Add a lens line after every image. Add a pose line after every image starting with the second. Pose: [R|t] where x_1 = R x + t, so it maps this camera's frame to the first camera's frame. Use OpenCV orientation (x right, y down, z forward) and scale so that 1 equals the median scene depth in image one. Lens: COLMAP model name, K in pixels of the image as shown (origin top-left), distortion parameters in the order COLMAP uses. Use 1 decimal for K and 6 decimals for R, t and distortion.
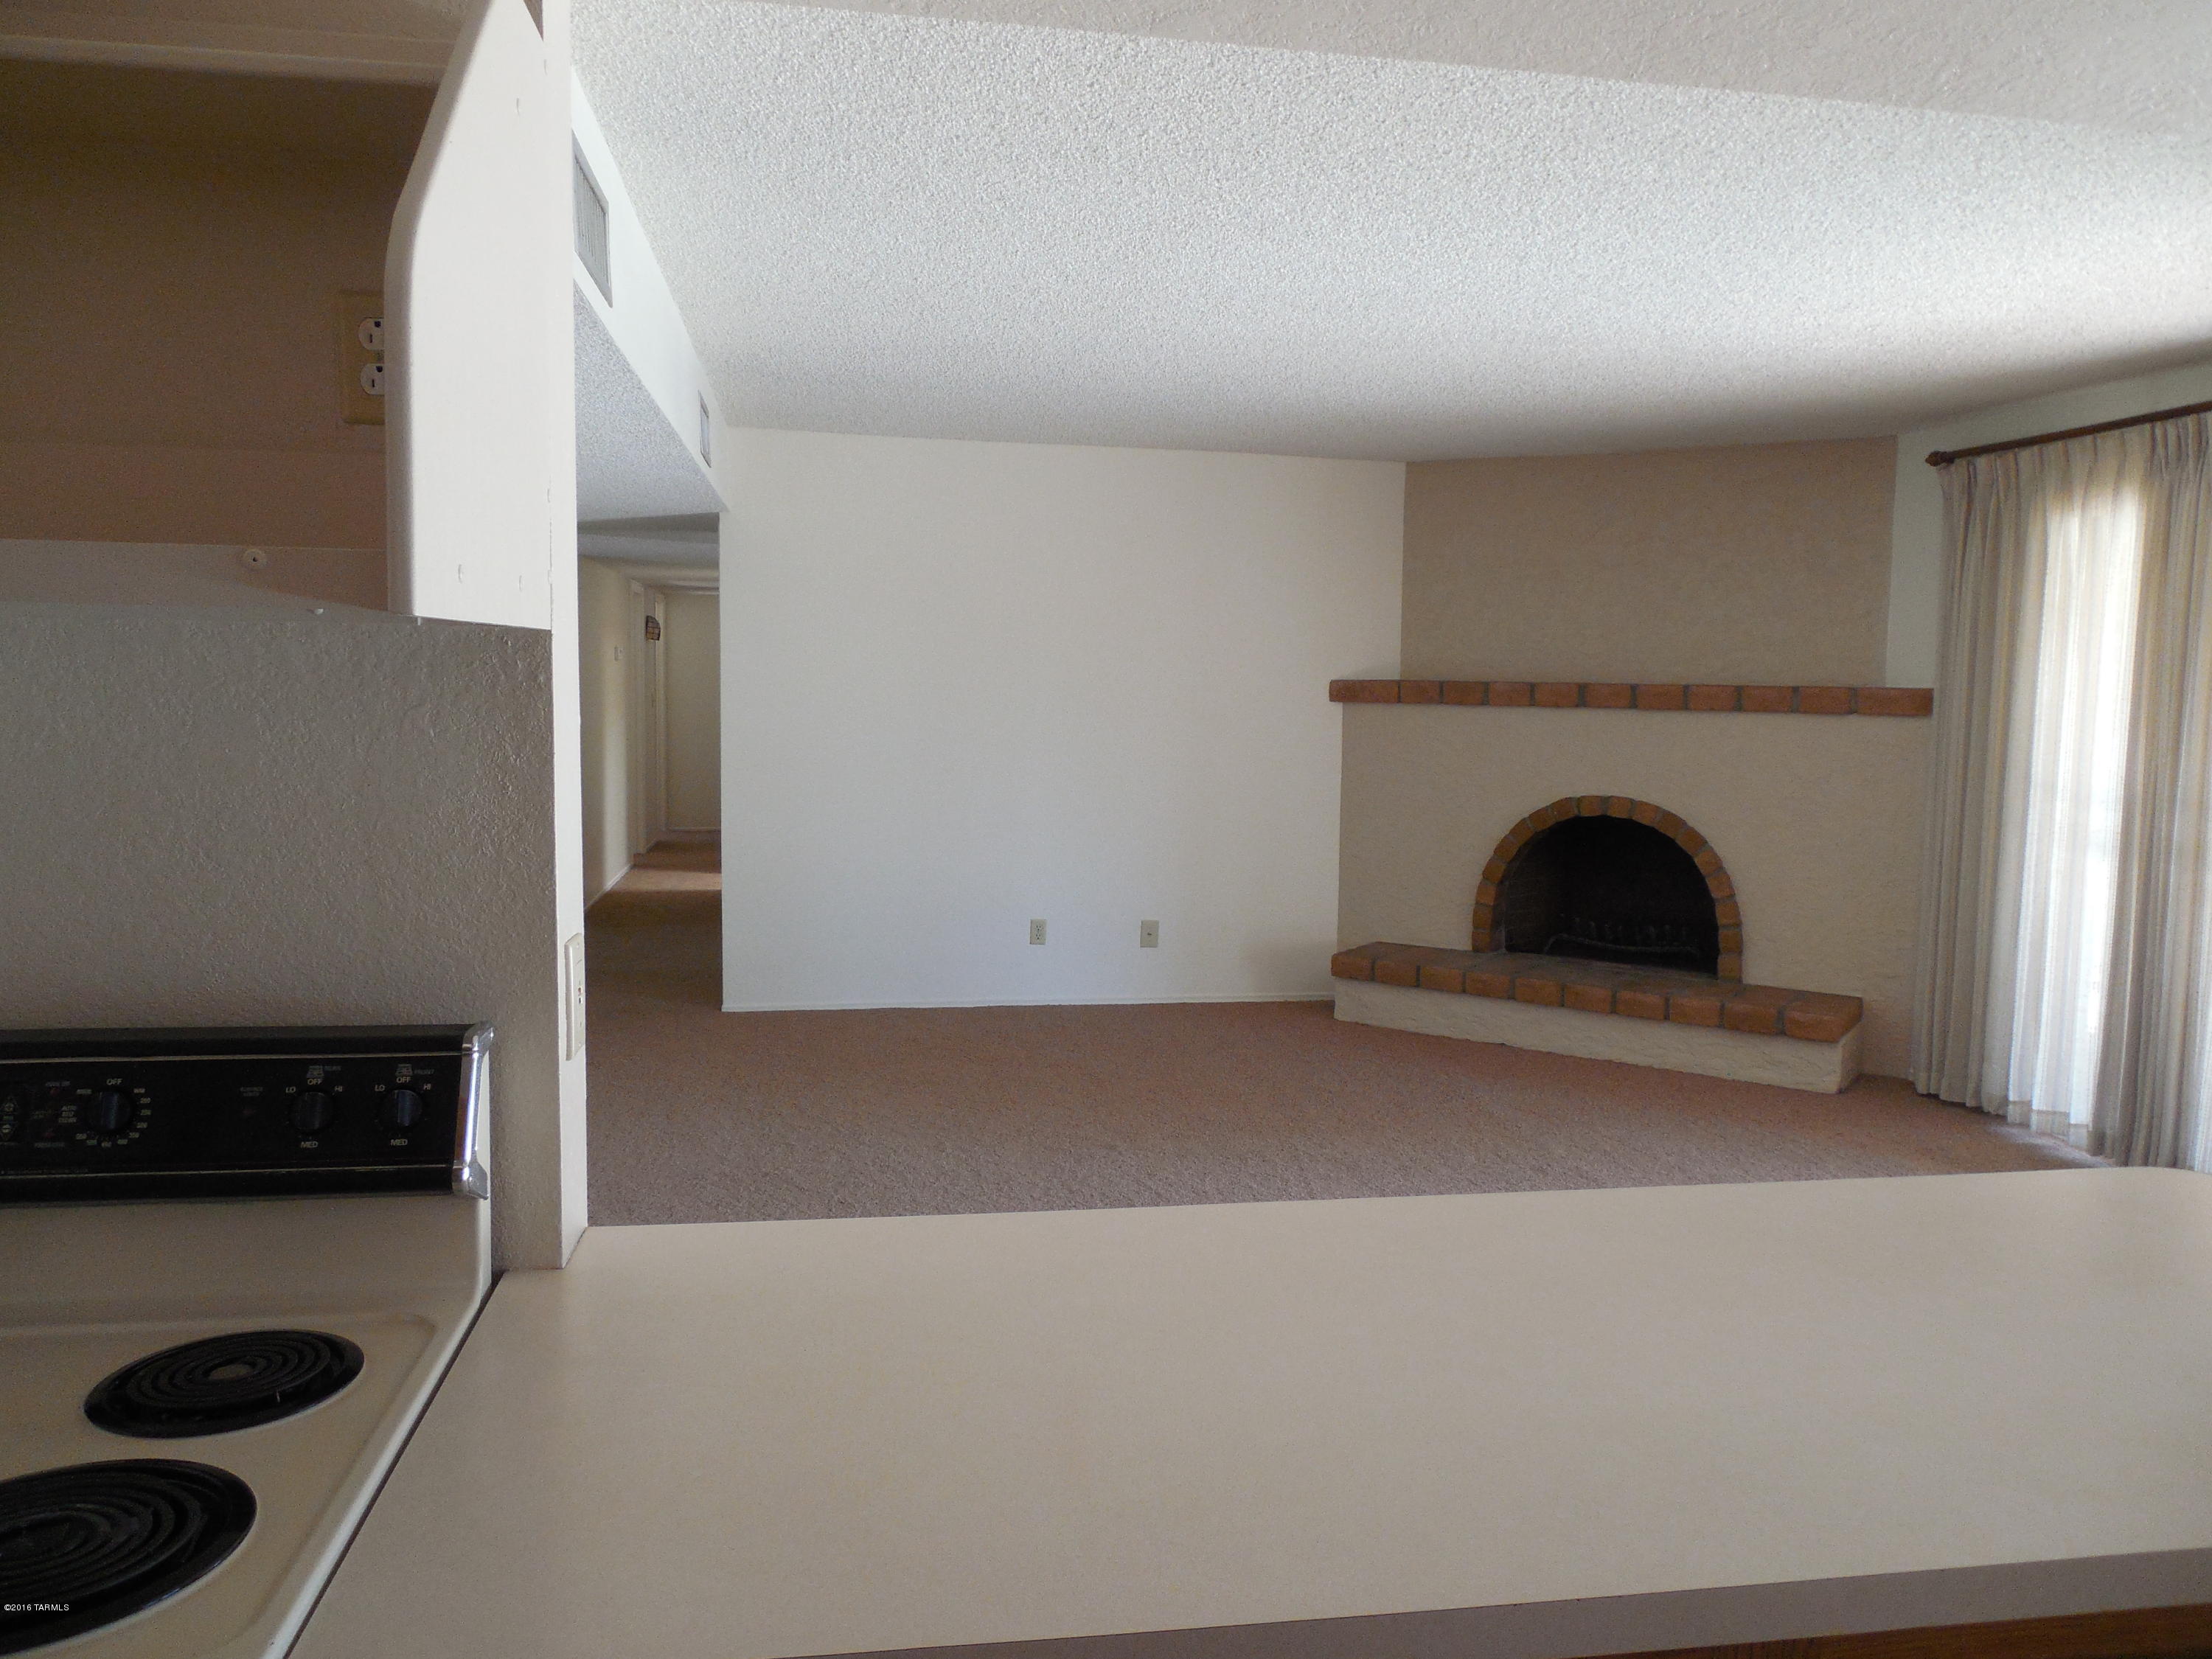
lens RADIAL K [[1626.7, 0, 1106.0], [0, 1626.7, 829.5], [0, 0, 1]] dist [-0.009735, 0.001044]
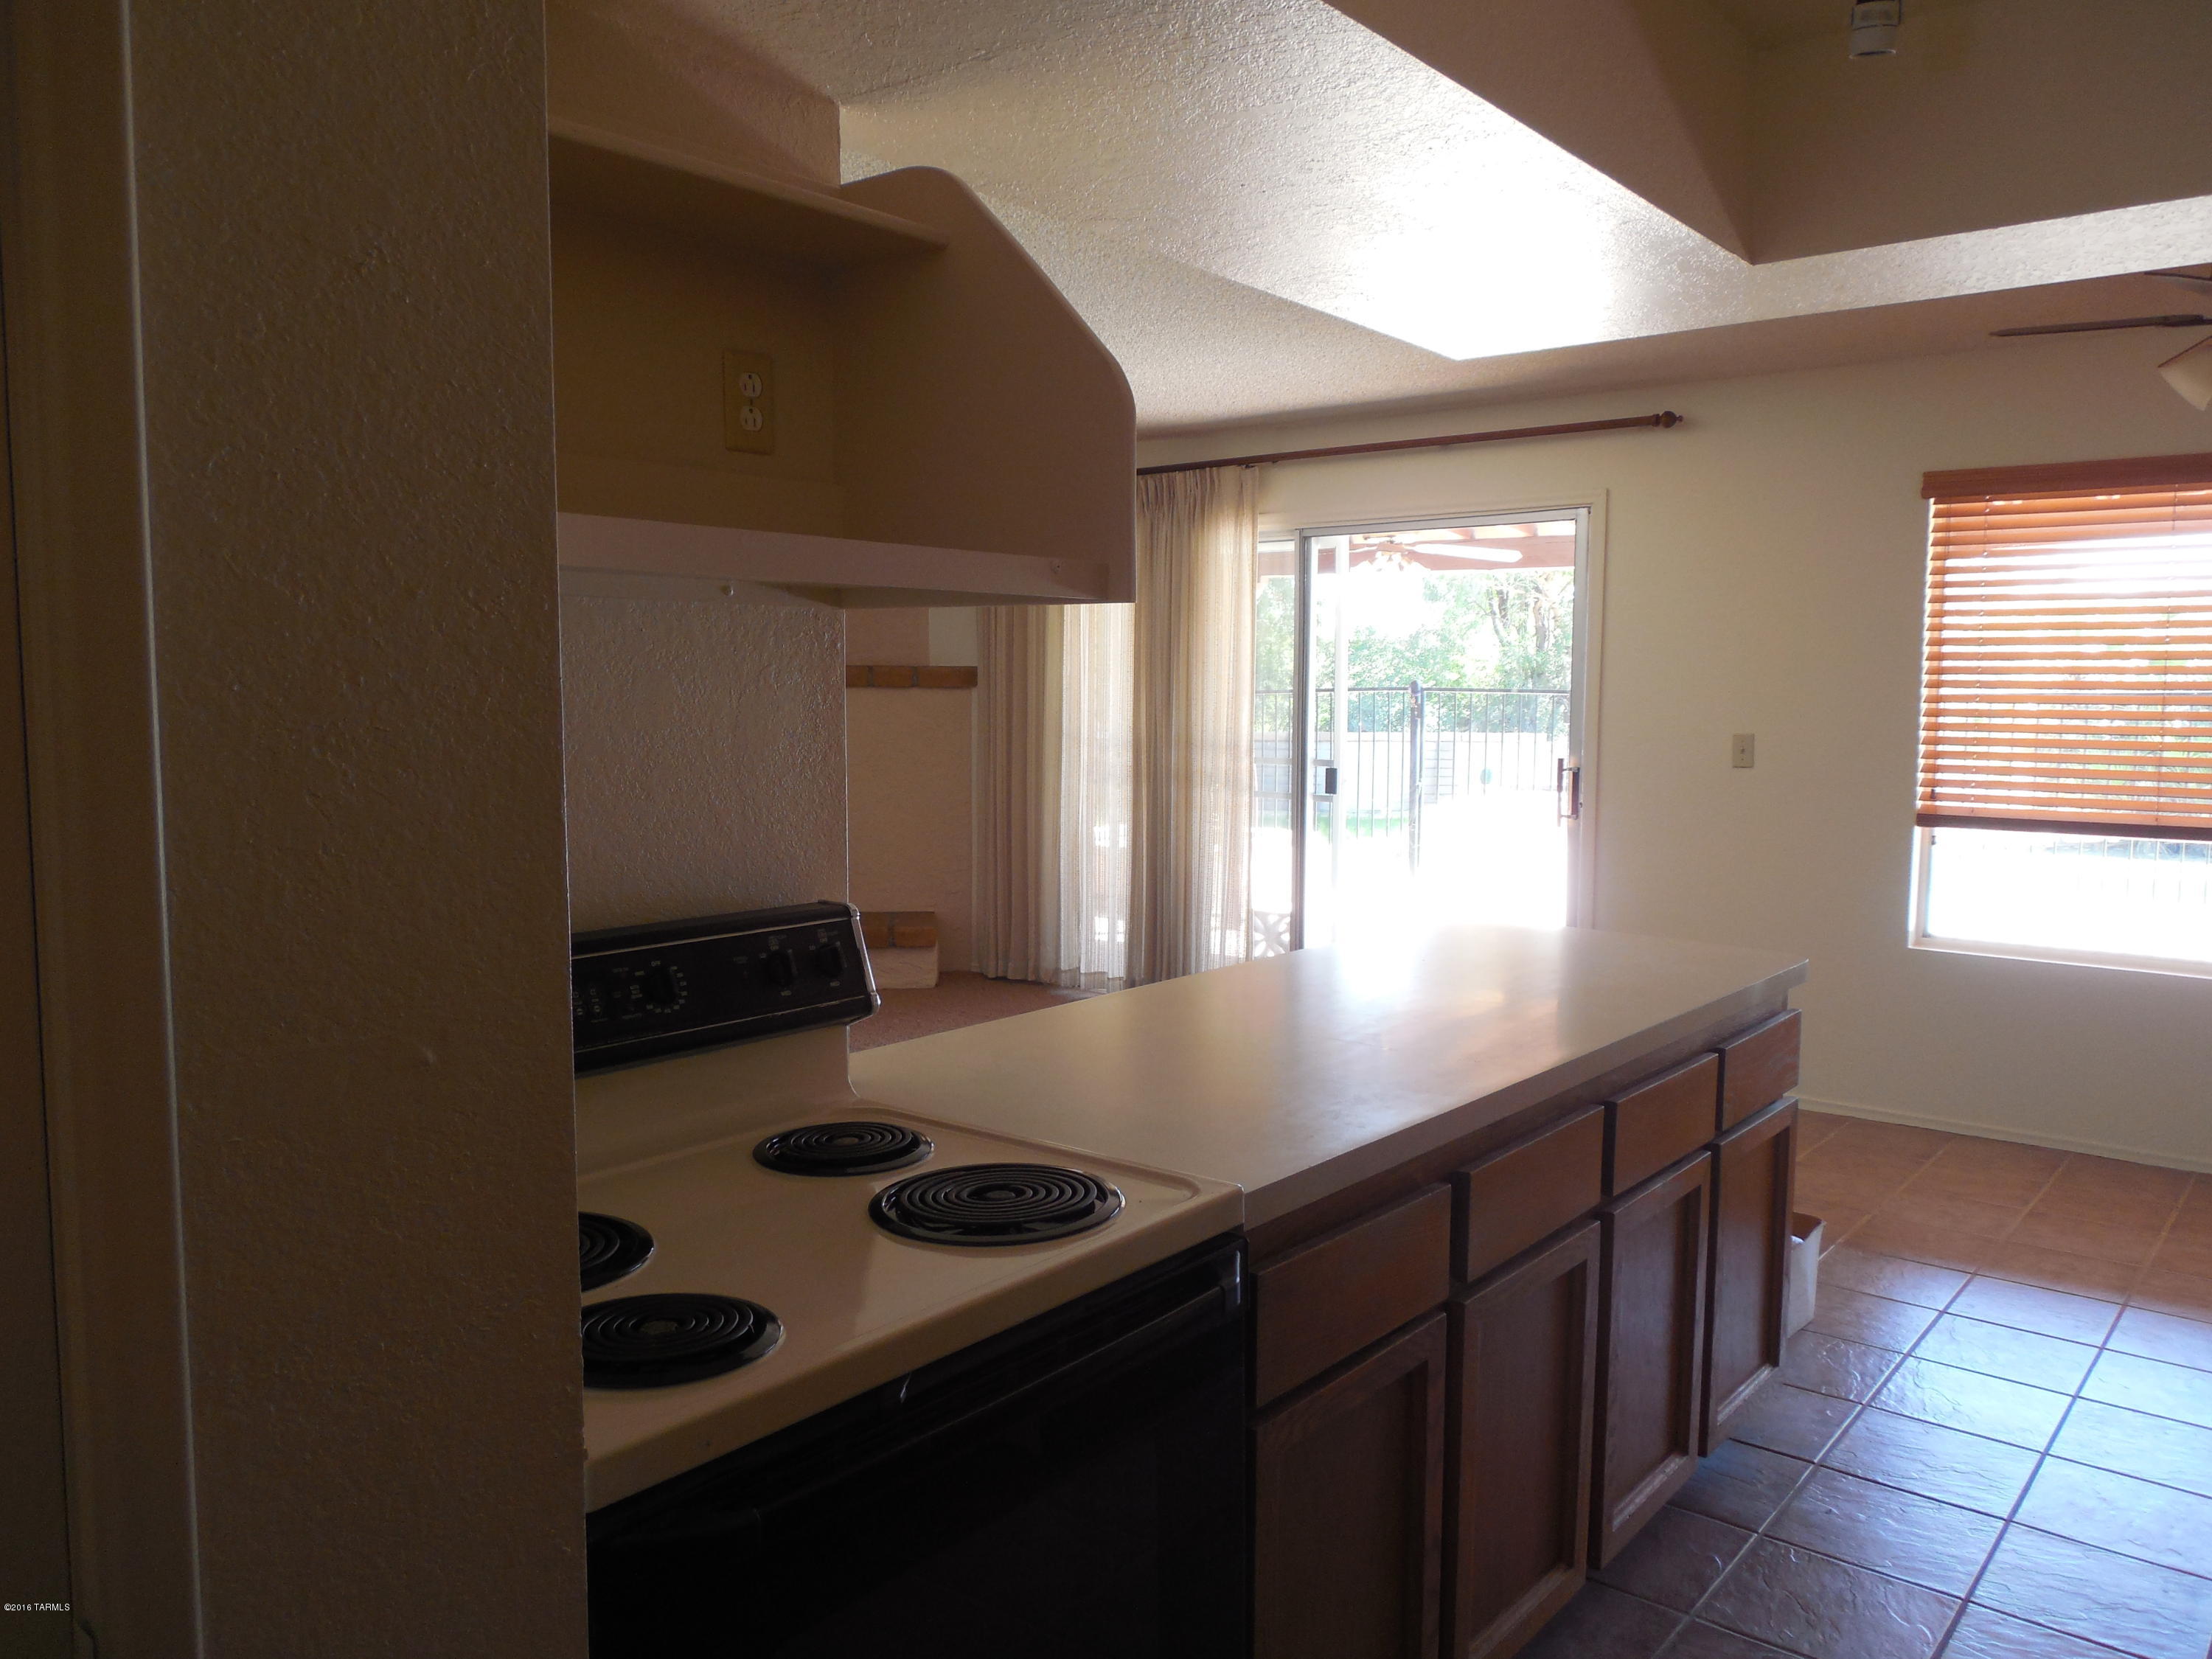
lens RADIAL K [[1626.7, 0, 1106.0], [0, 1626.7, 829.5], [0, 0, 1]] dist [-0.009735, 0.001044]
pose [[0.750641, -0.072567, 0.656713, -0.294114], [0.067976, 0.997158, 0.032489, 0.008608], [-0.657204, 0.020253, 0.753440, -0.047048]]
